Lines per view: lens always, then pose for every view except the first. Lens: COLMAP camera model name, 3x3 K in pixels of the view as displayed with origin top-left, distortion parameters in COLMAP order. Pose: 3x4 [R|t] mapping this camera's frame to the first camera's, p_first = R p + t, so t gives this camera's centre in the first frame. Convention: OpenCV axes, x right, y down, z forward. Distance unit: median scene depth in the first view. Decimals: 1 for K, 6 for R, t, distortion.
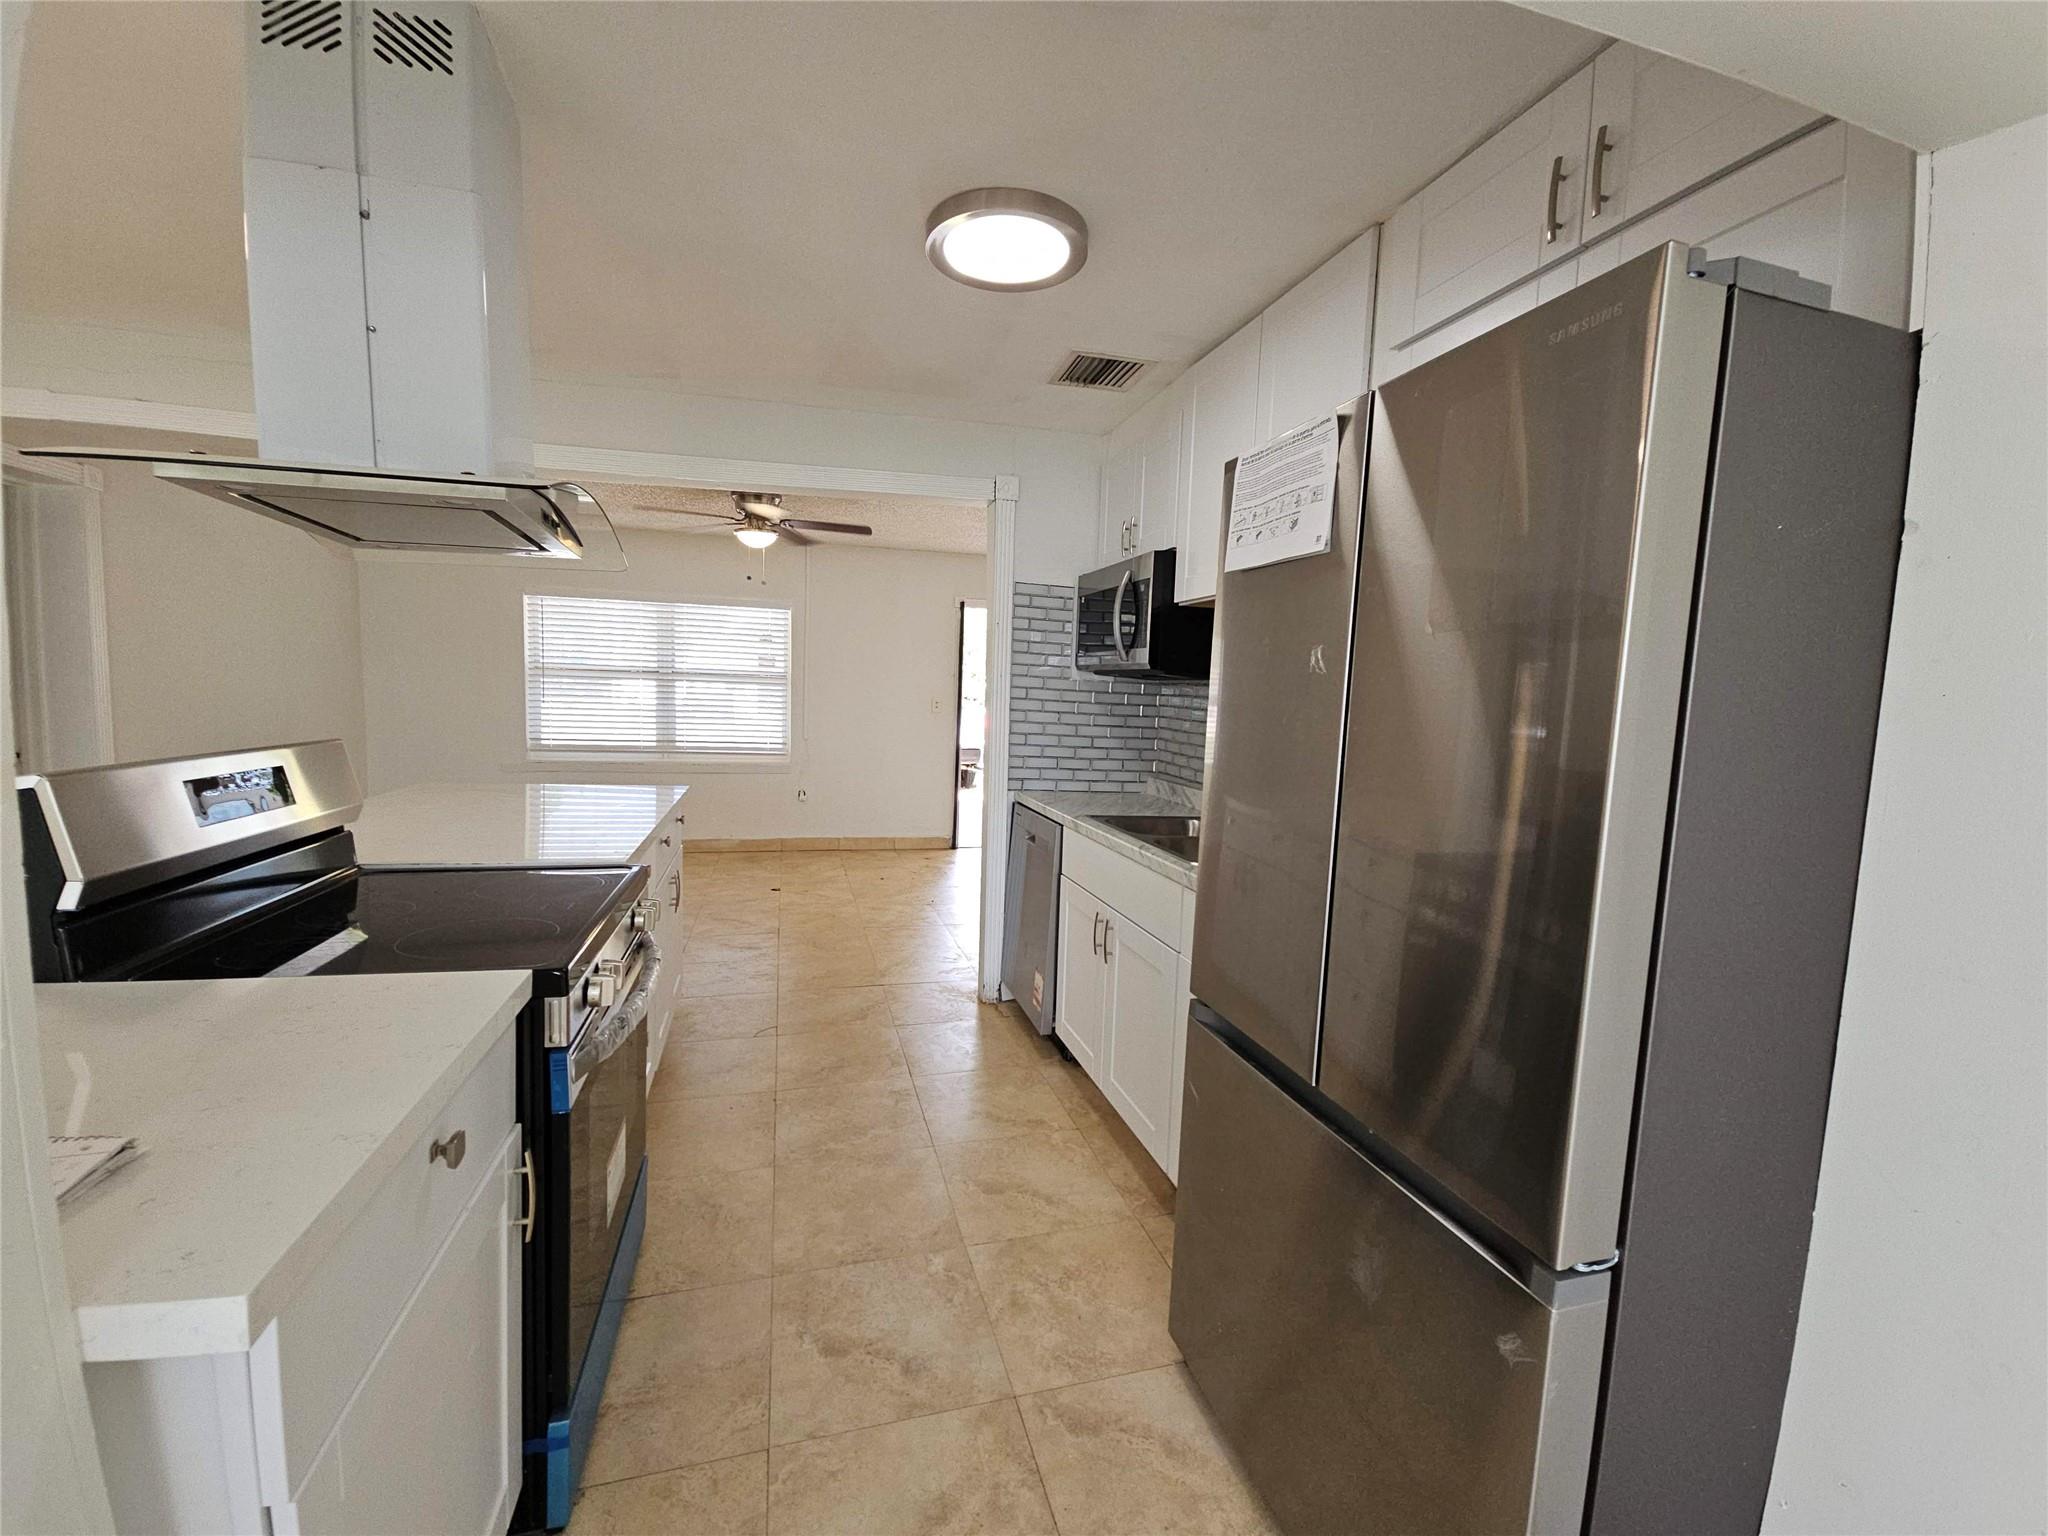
lens RADIAL K [[836.2, 0, 1020.3], [0, 836.2, 769.1], [0, 0, 1]] dist [0.001474, 0.000128]
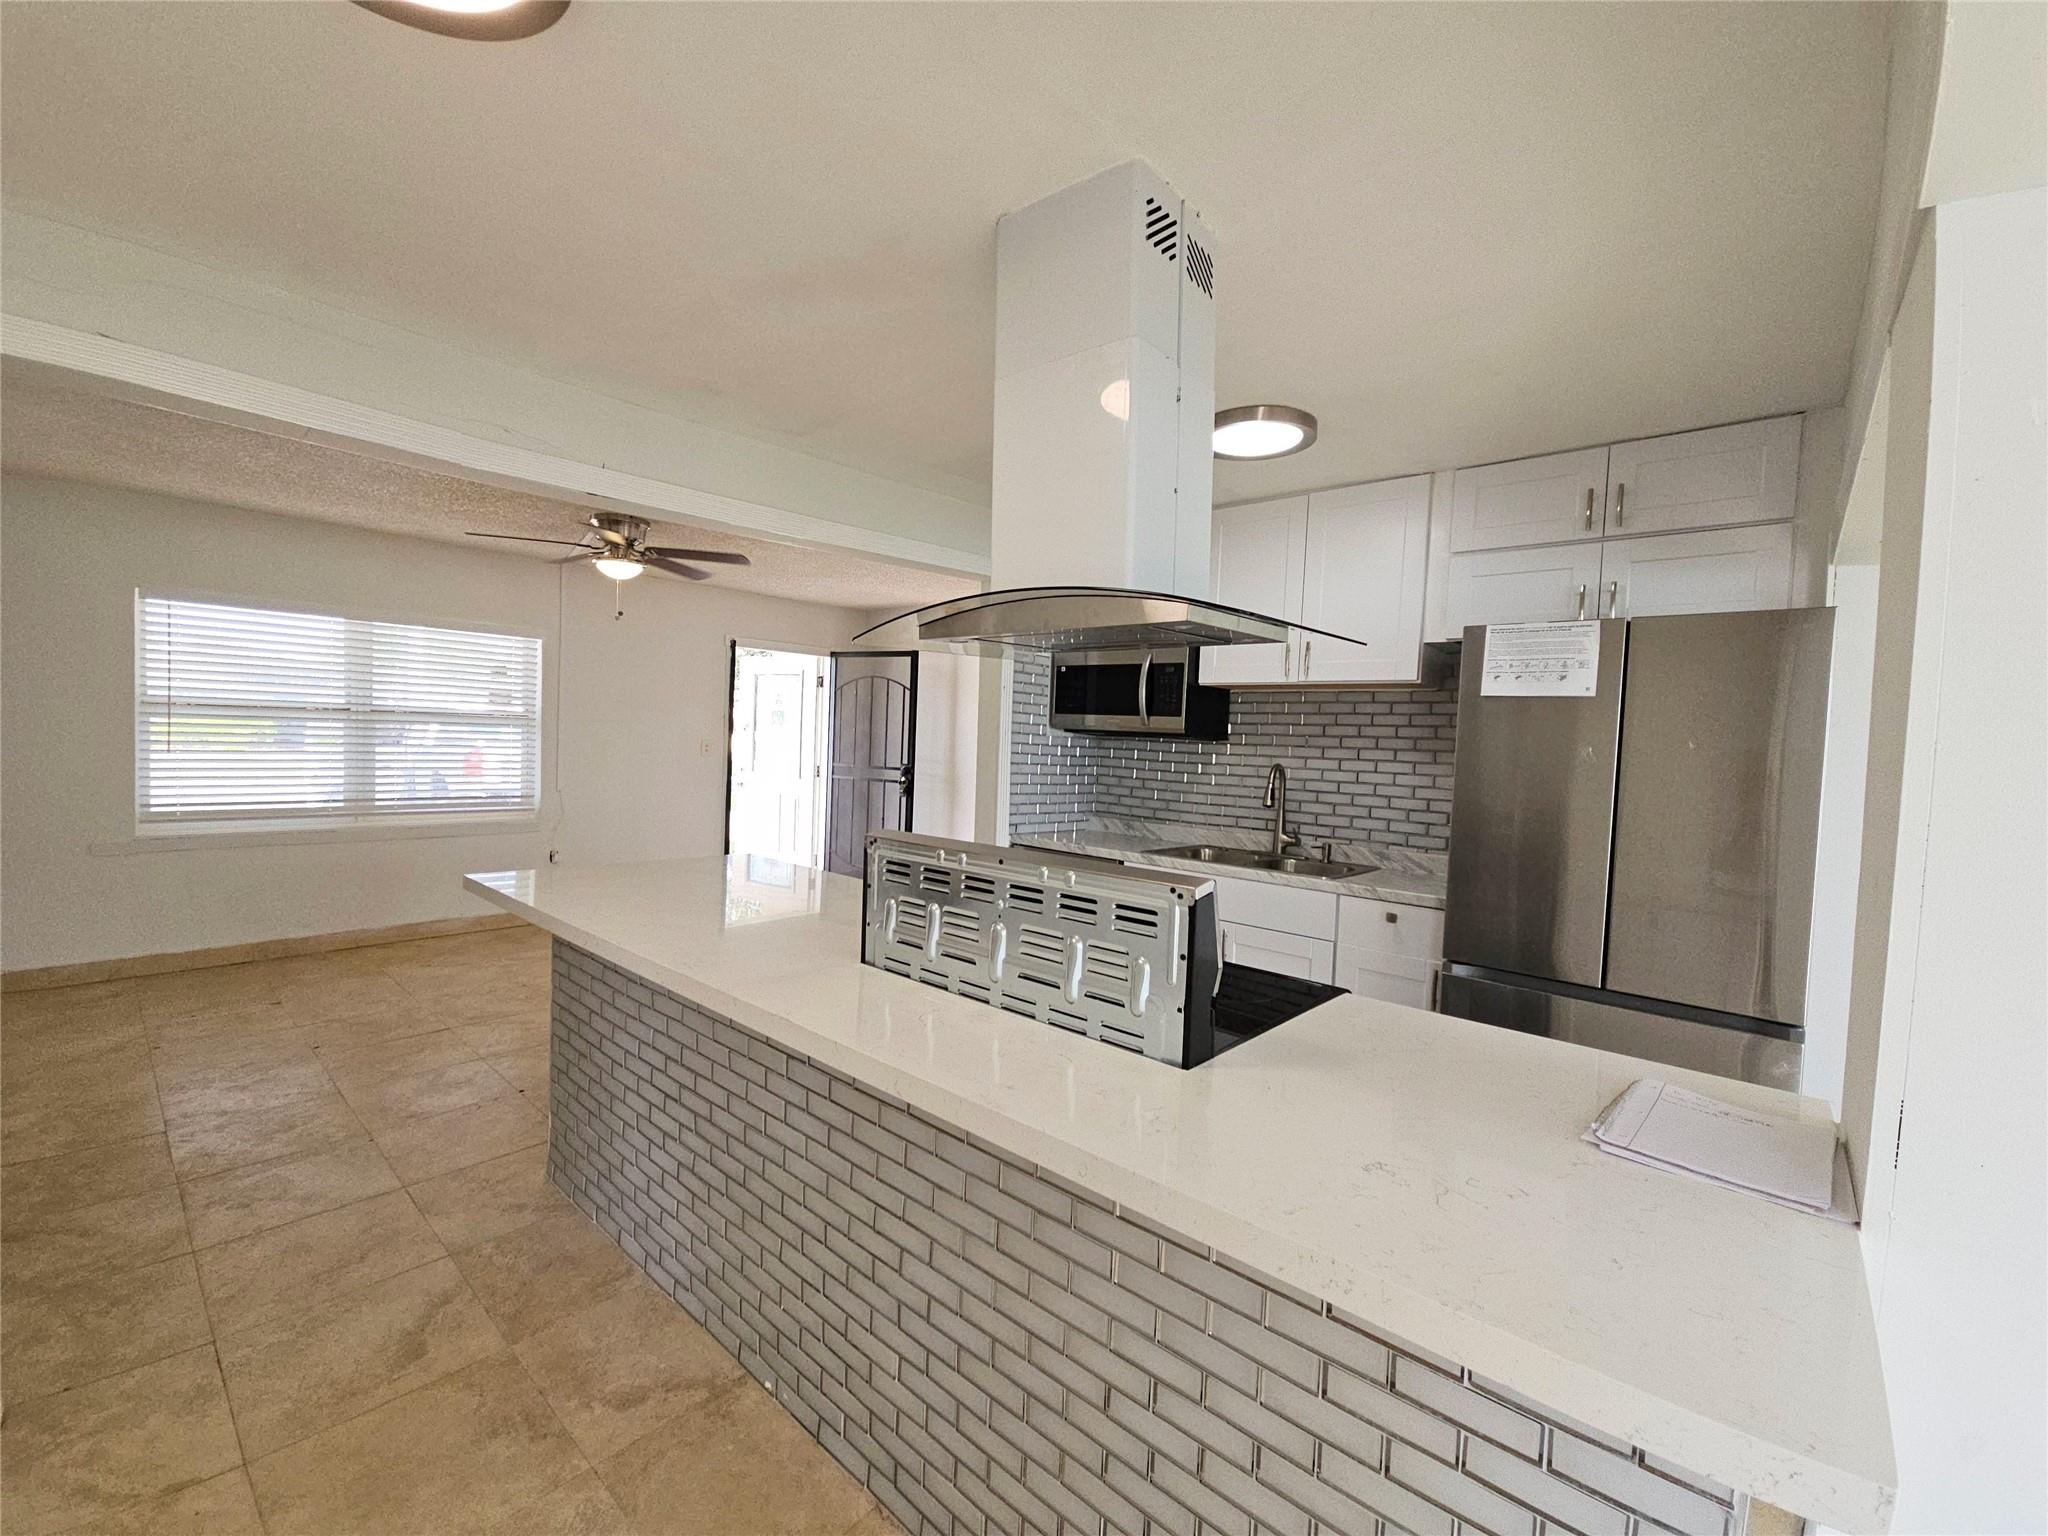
lens RADIAL K [[836.2, 0, 1020.3], [0, 836.2, 769.1], [0, 0, 1]] dist [0.001474, 0.000128]
pose [[0.841226, -0.024106, 0.540146, -1.237230], [0.040902, 0.998980, -0.019117, -0.083392], [-0.539134, 0.038175, 0.841354, 0.093619]]
